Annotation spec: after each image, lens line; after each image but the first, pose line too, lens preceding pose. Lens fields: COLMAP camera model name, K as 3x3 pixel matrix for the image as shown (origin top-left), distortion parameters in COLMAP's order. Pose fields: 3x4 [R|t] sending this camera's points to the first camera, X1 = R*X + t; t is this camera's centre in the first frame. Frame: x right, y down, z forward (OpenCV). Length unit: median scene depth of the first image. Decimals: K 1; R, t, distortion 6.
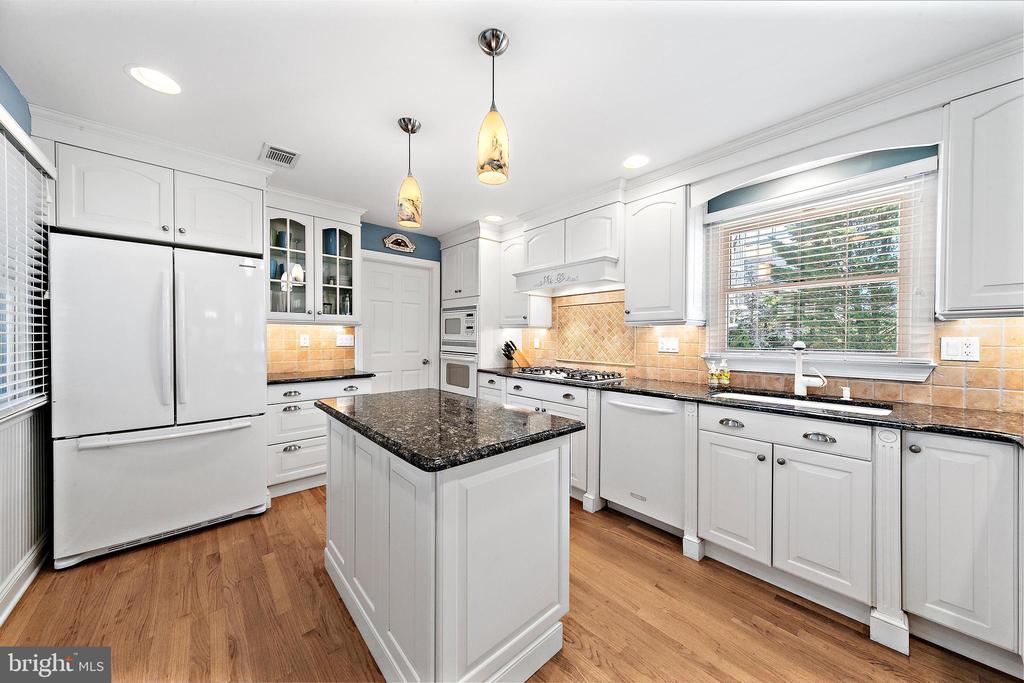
lens RADIAL K [[346.7, 0, 512.0], [0, 346.7, 341.5], [0, 0, 1]] dist [0.001687, 0.000123]
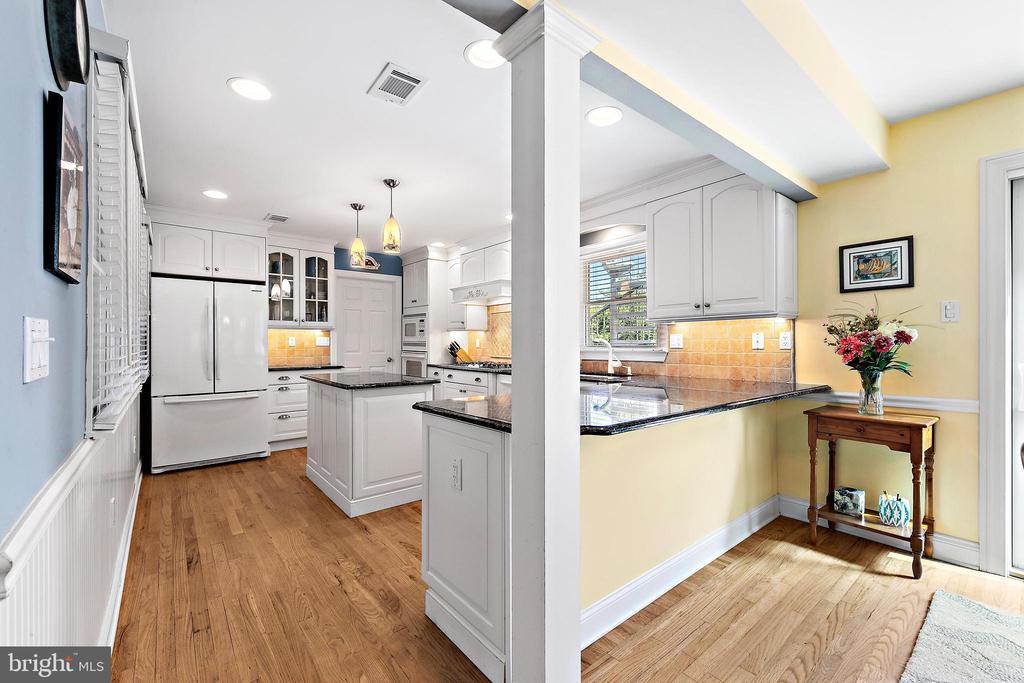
lens RADIAL K [[422.0, 0, 514.0], [0, 422.0, 343.9], [0, 0, 1]] dist [-0.001654, -0.000377]
pose [[0.999032, -0.005031, -0.043697, 0.324817], [0.004549, 0.999928, -0.011132, 0.029425], [0.043749, 0.010922, 0.998983, -0.583579]]
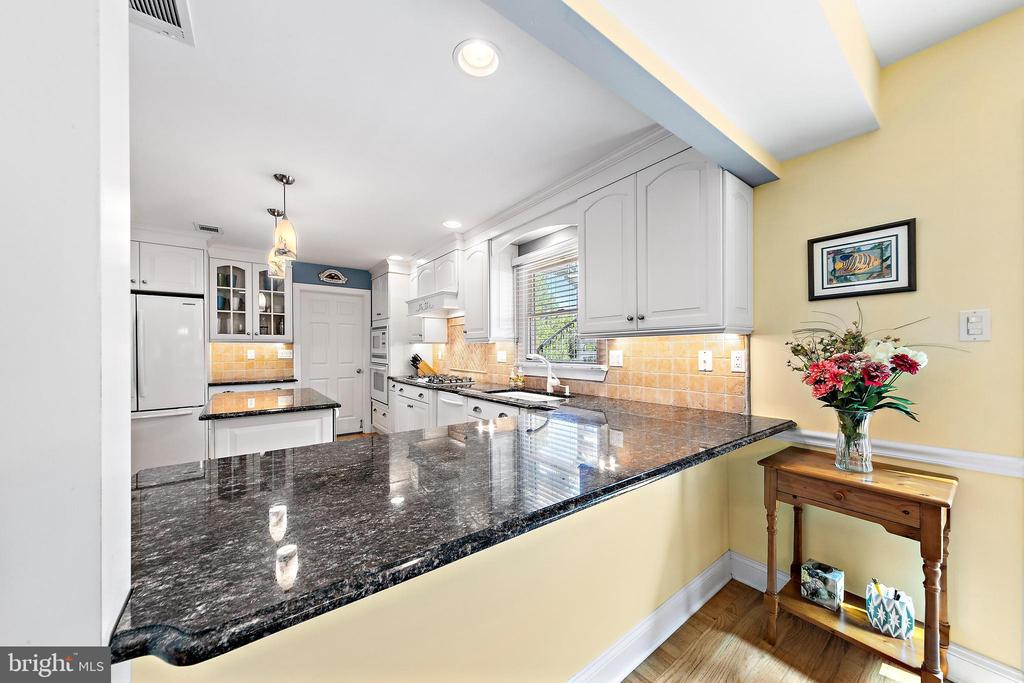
lens RADIAL K [[352.3, 0, 516.2], [0, 352.3, 350.6], [0, 0, 1]] dist [0.002037, 0.000199]
pose [[0.997362, -0.005988, -0.072339, 0.533814], [0.005390, 0.999950, -0.008469, -0.001131], [0.072386, 0.008057, 0.997344, -0.281943]]
